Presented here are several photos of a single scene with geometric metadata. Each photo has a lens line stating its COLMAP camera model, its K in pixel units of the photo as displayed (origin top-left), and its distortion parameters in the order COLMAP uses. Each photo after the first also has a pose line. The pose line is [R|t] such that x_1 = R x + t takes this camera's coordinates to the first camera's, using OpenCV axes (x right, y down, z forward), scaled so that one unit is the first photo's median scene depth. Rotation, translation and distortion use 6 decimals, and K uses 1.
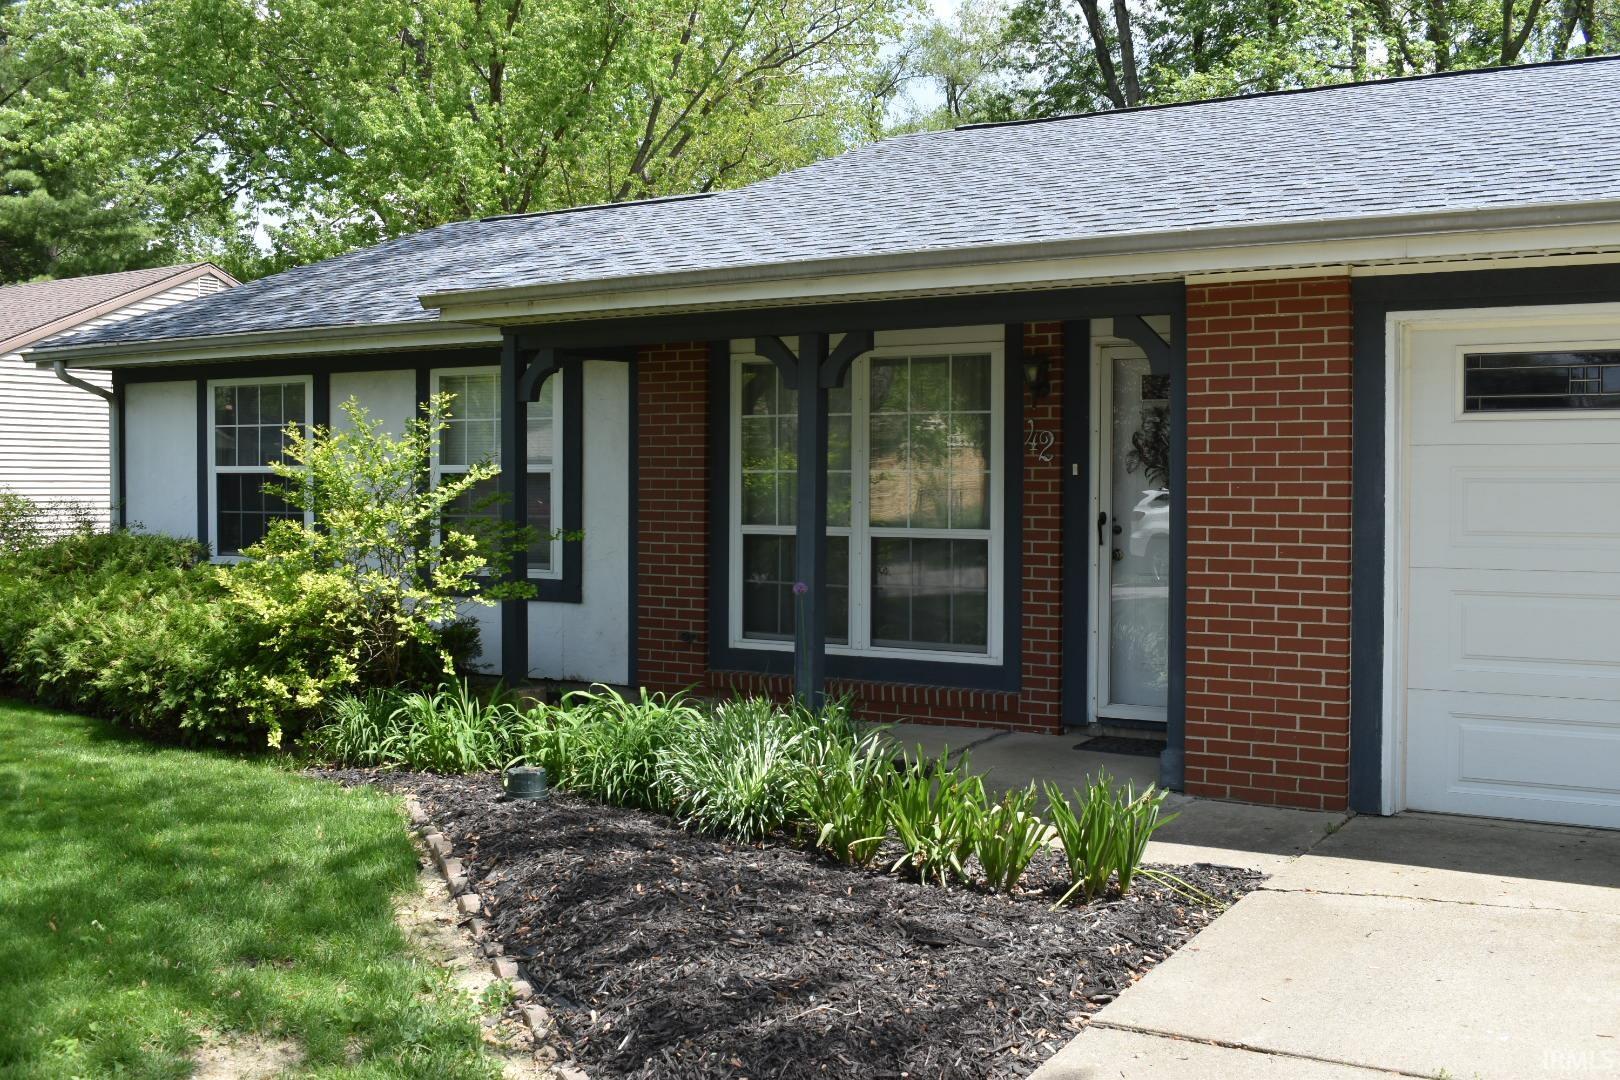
lens RADIAL K [[1629.6, 0, 810.0], [0, 1629.6, 540.0], [0, 0, 1]] dist [-0.071629, -0.000201]
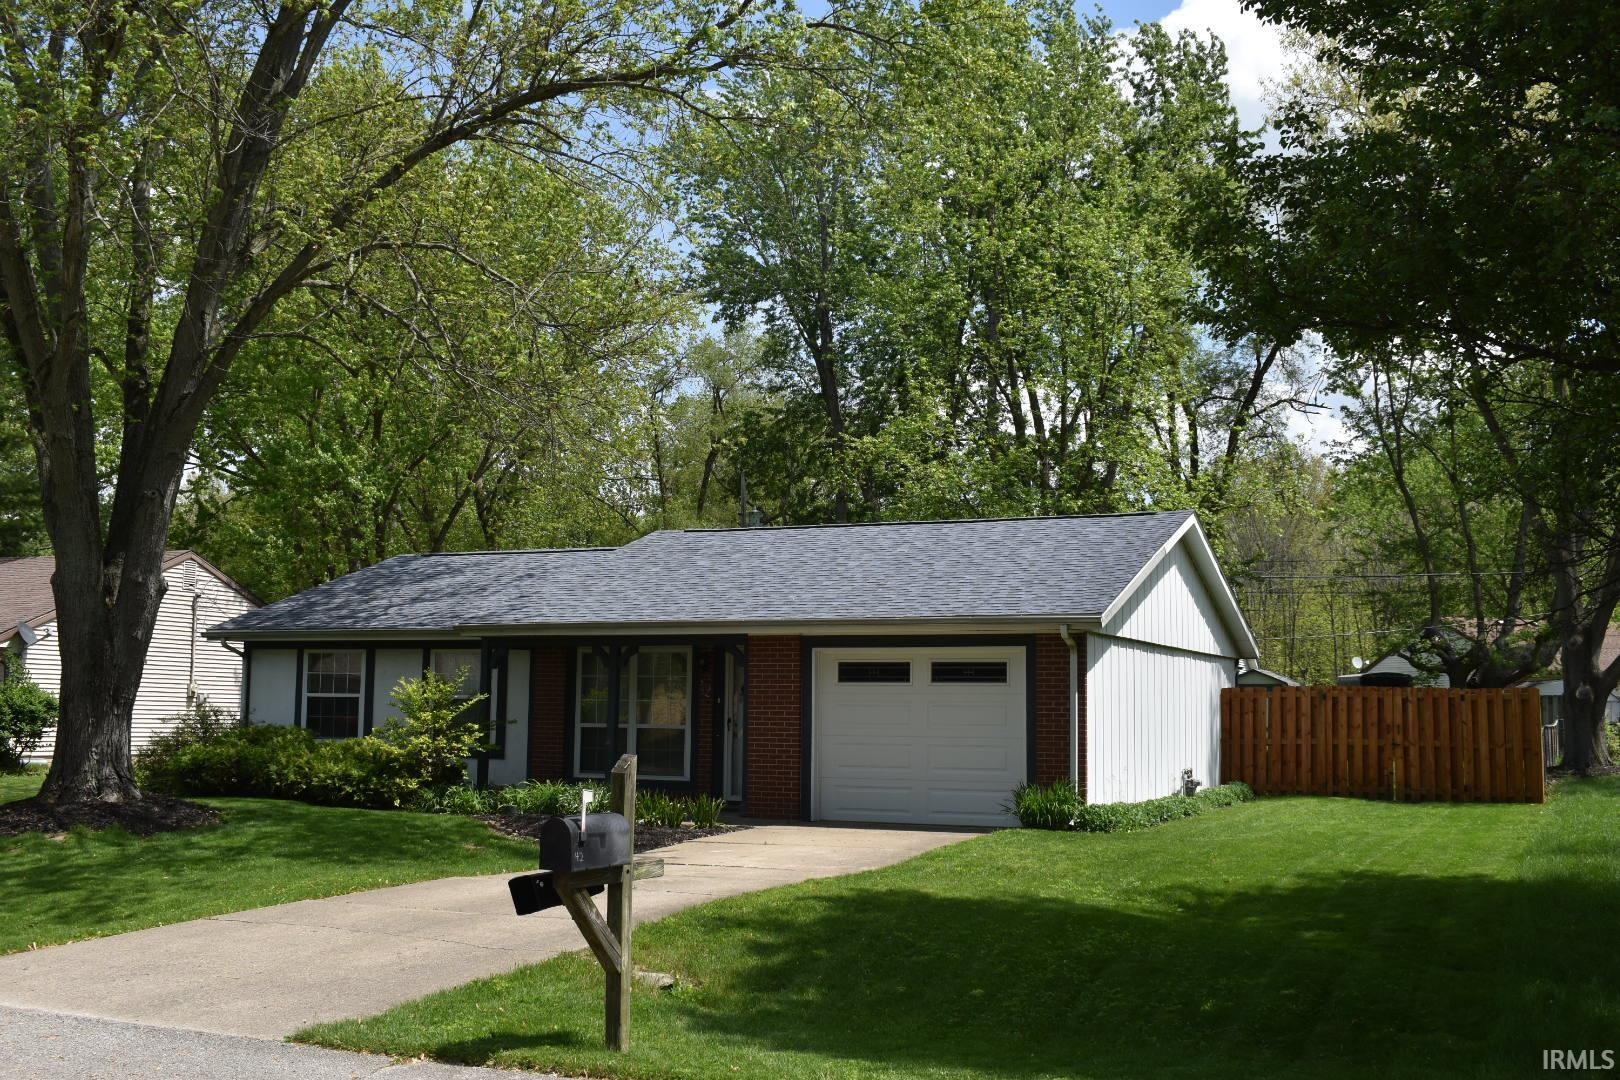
lens RADIAL K [[1629.6, 0, 810.0], [0, 1629.6, 540.0], [0, 0, 1]] dist [-0.071629, -0.000201]
pose [[0.990846, 0.025156, 0.132635, -0.034978], [-0.005932, 0.989650, -0.143382, 0.068017], [-0.134869, 0.141283, 0.980739, -1.455500]]
